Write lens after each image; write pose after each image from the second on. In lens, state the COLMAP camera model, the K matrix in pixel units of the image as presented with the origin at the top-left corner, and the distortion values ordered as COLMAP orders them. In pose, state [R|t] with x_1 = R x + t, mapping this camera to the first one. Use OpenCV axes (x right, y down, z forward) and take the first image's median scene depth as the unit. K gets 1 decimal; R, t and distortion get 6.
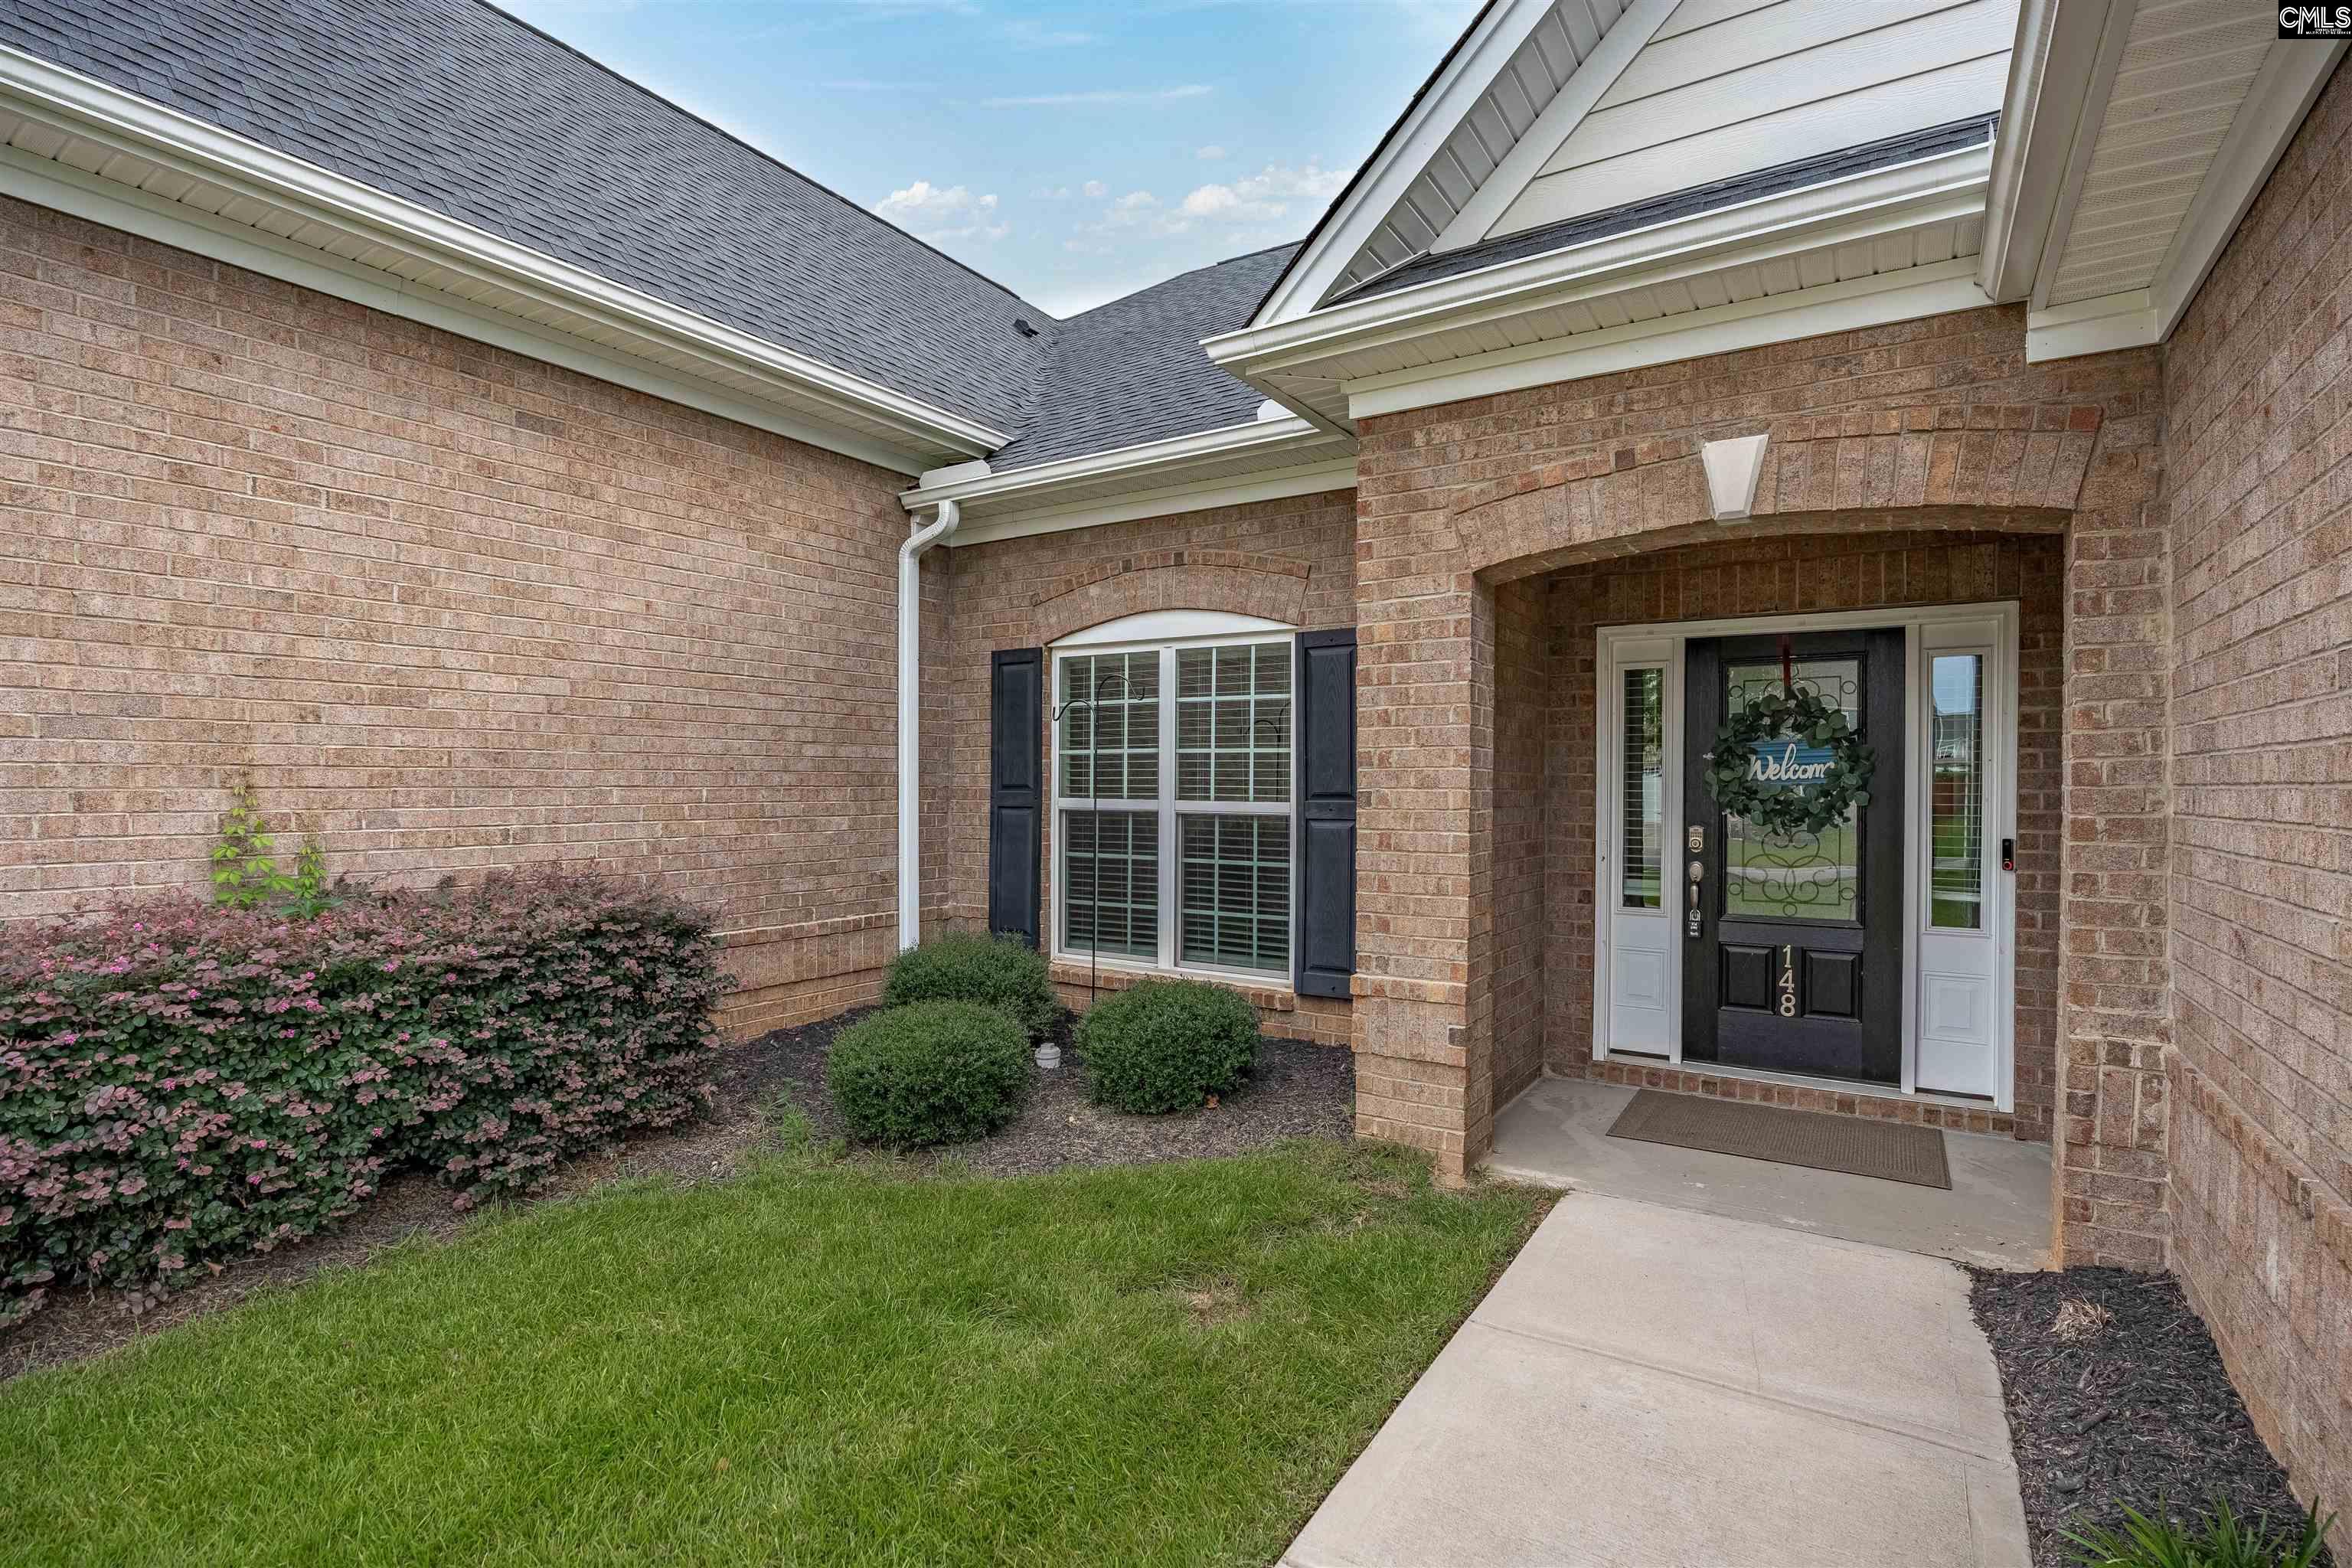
lens RADIAL K [[1122.1, 0, 1166.3], [0, 1122.1, 788.7], [0, 0, 1]] dist [-0.020715, 0.000104]
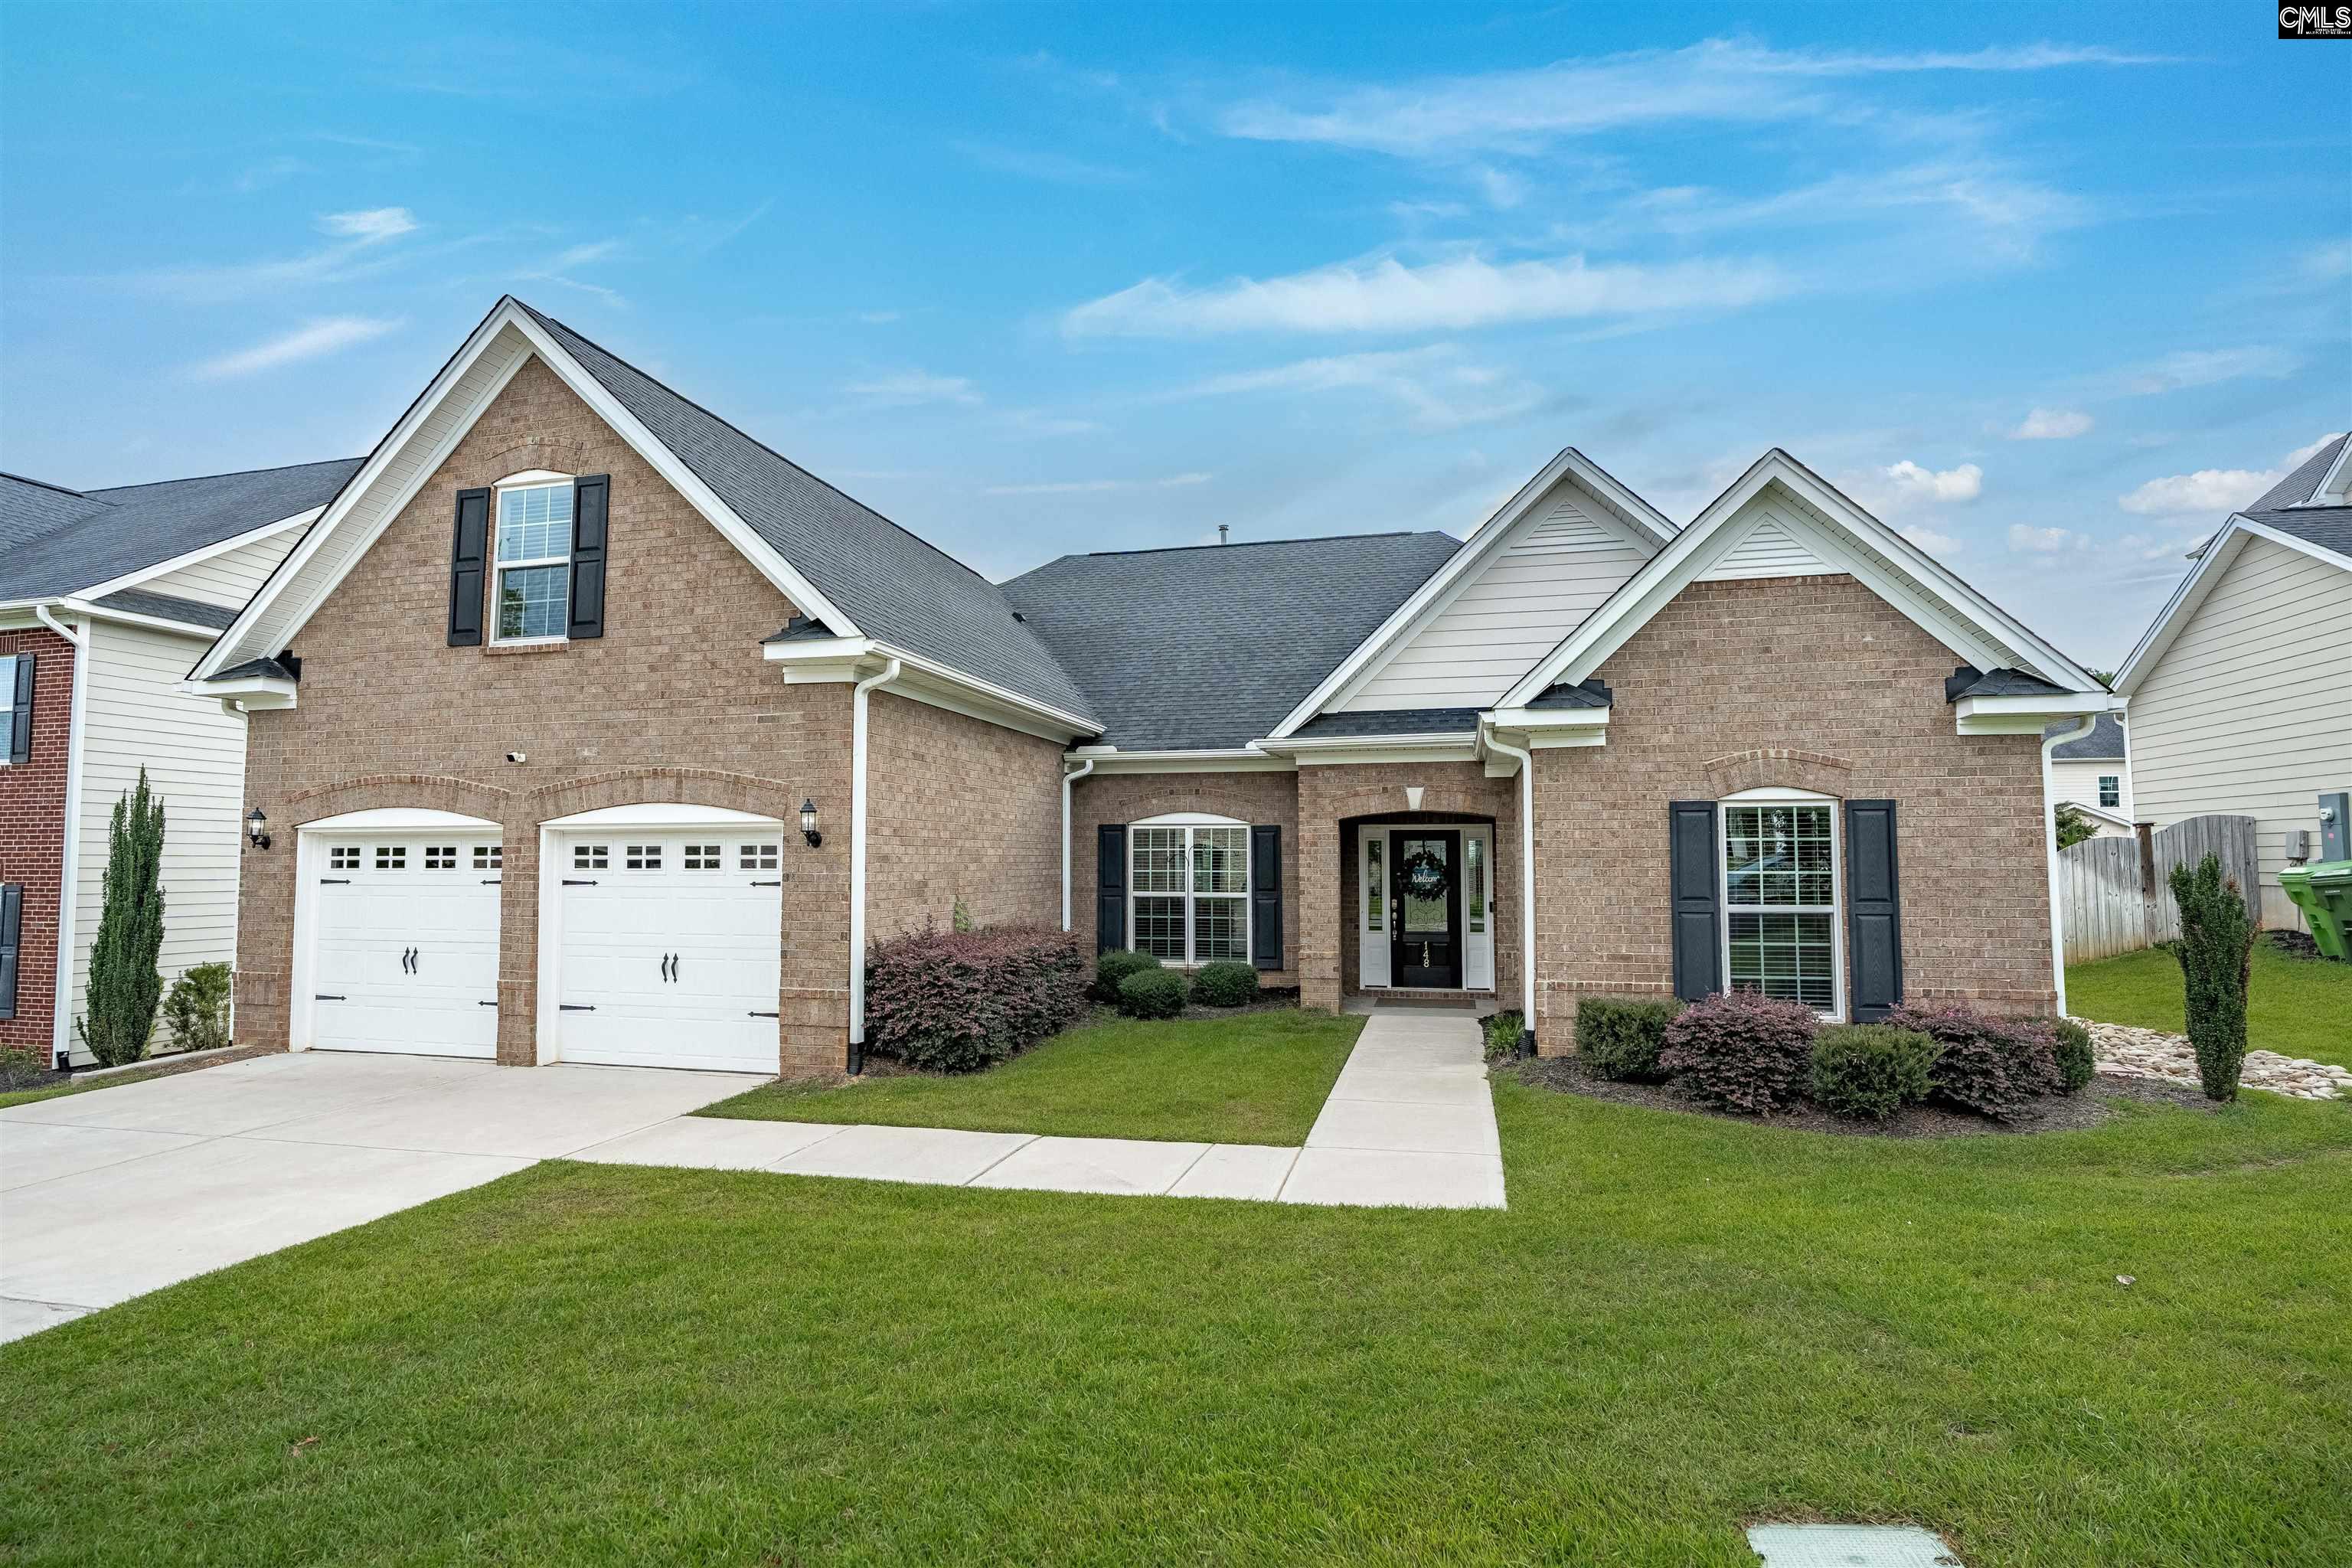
lens RADIAL K [[1154.9, 0, 1170.7], [0, 1154.9, 791.9], [0, 0, 1]] dist [-0.019073, 0.000149]
pose [[0.945633, 0.013217, 0.324966, -0.949197], [0.007569, 0.998009, -0.062616, -0.055195], [-0.325147, 0.061671, 0.943650, -1.478080]]
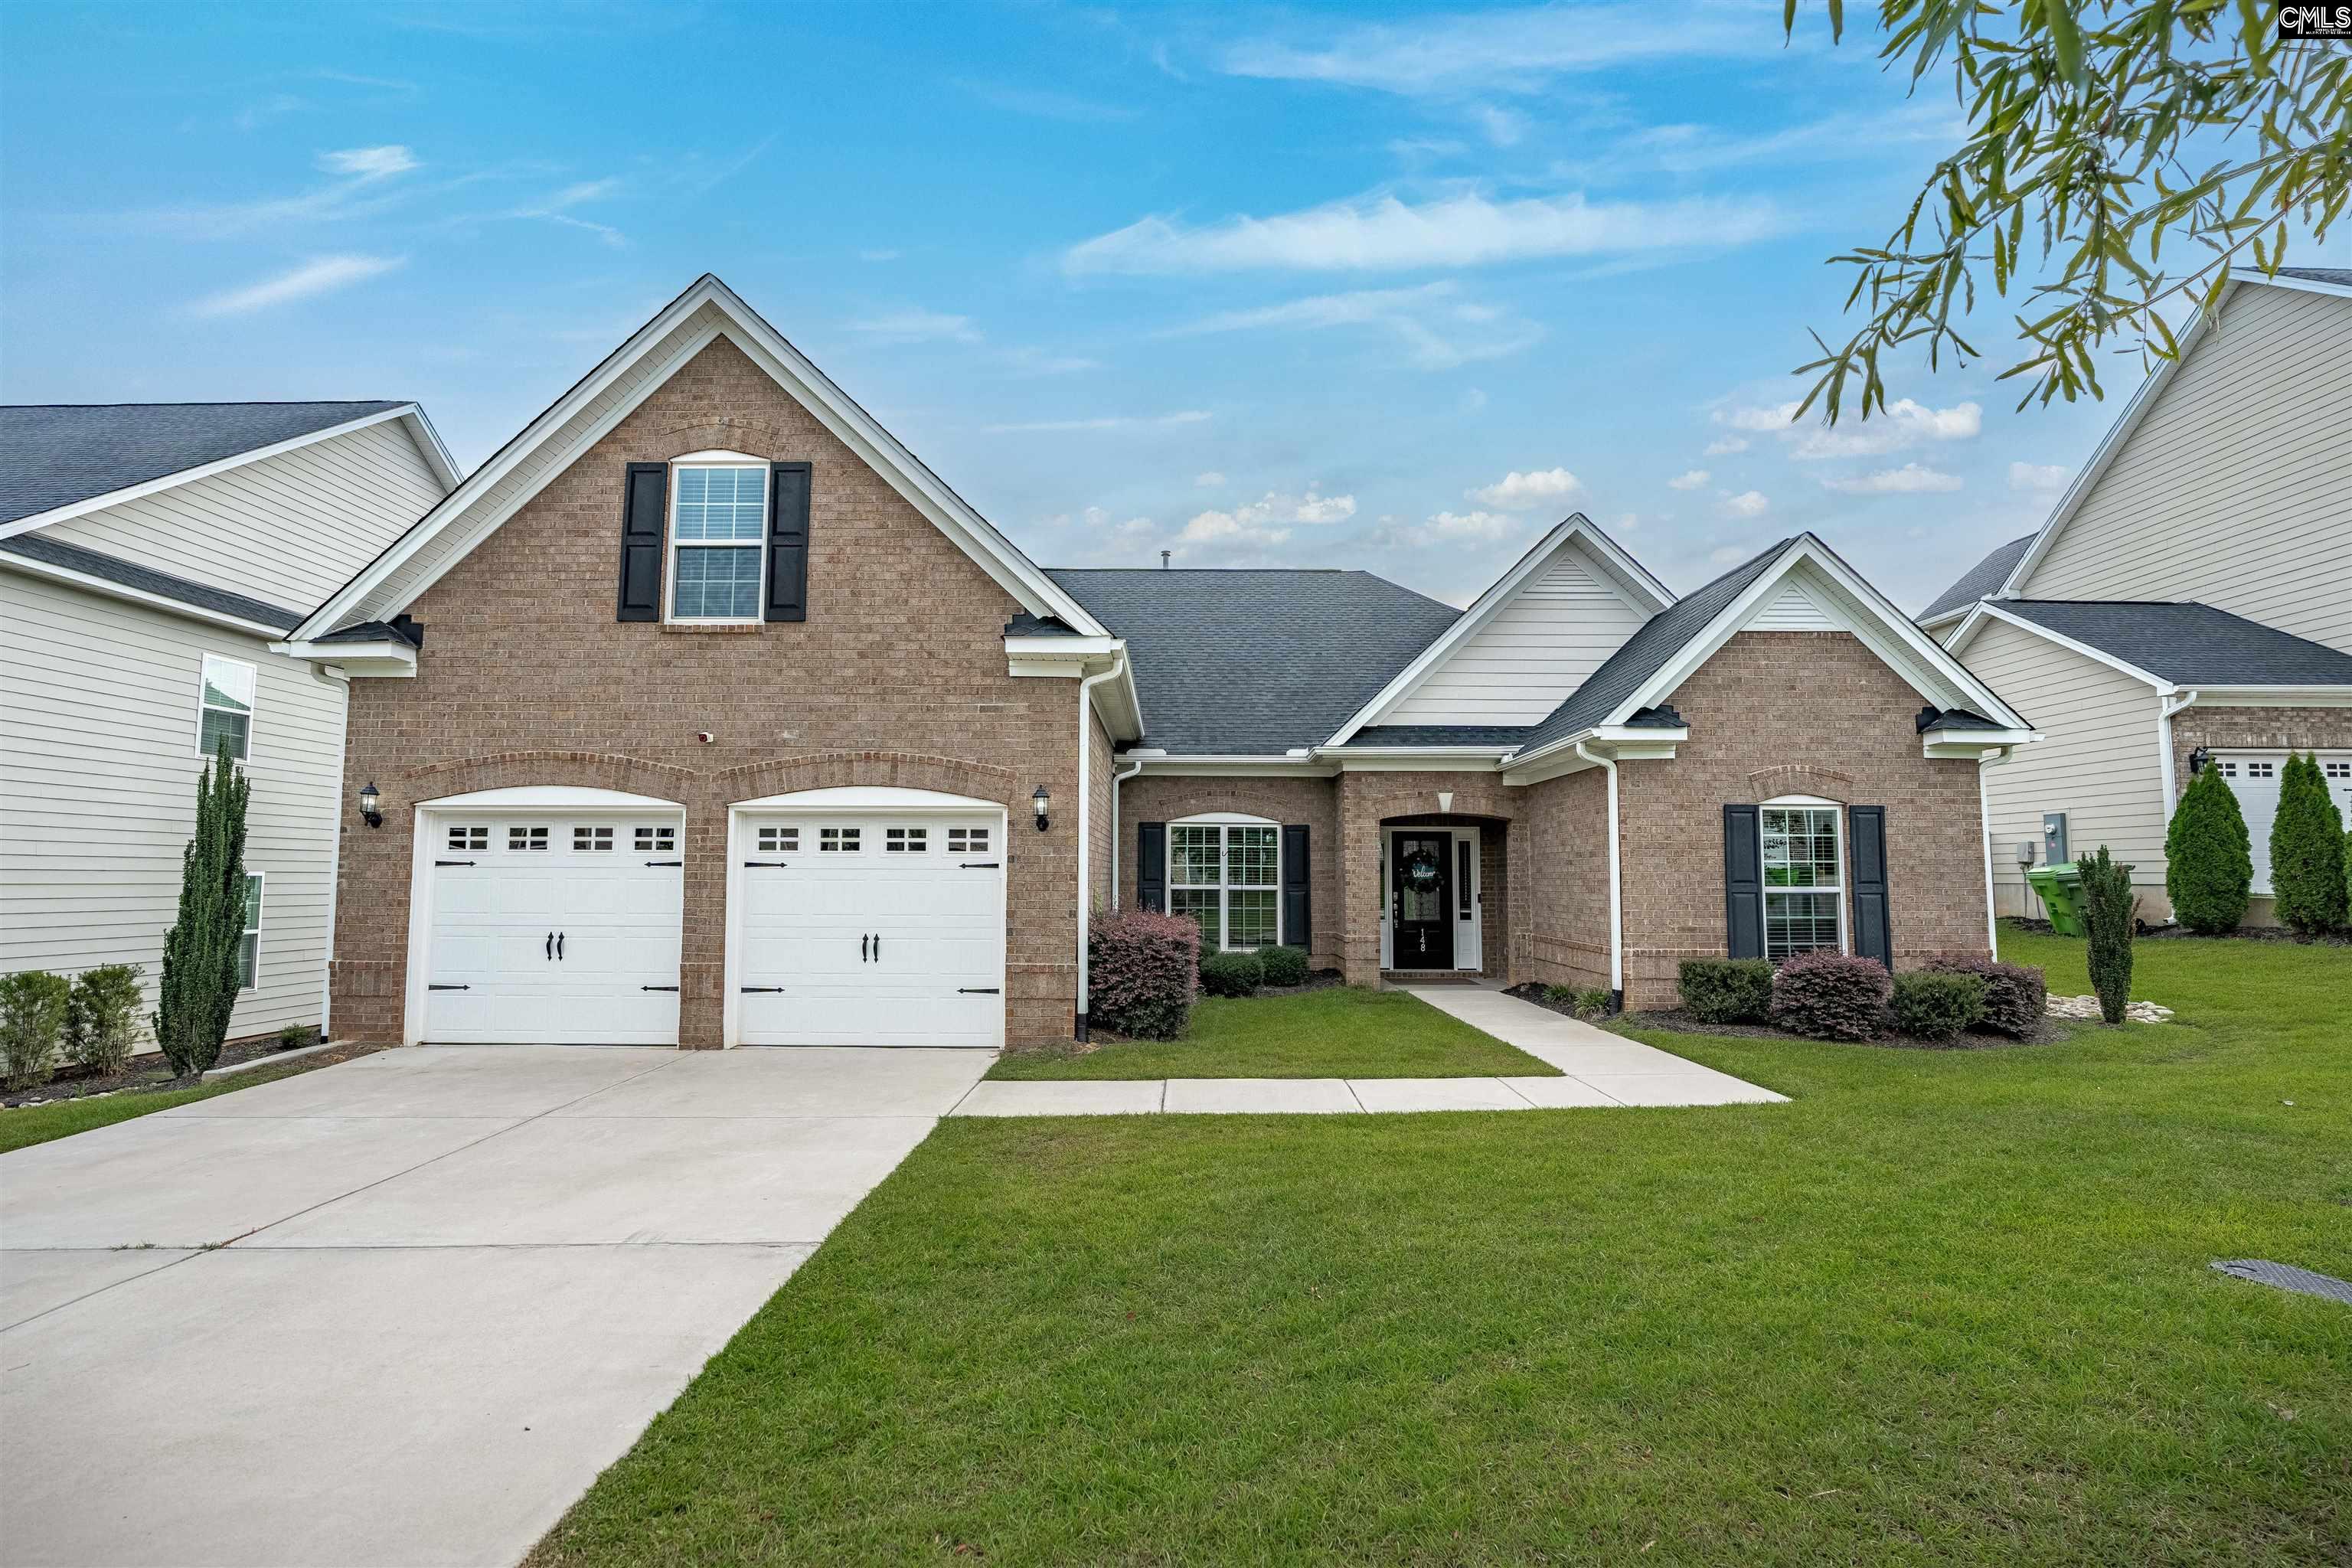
lens RADIAL K [[1121.3, 0, 1181.0], [0, 1121.3, 788.8], [0, 0, 1]] dist [-0.020615, 0.000951]
pose [[0.837301, 0.041172, 0.545190, -1.718785], [0.002893, 0.996813, -0.079720, -0.005681], [-0.546735, 0.068327, 0.834513, -1.279034]]
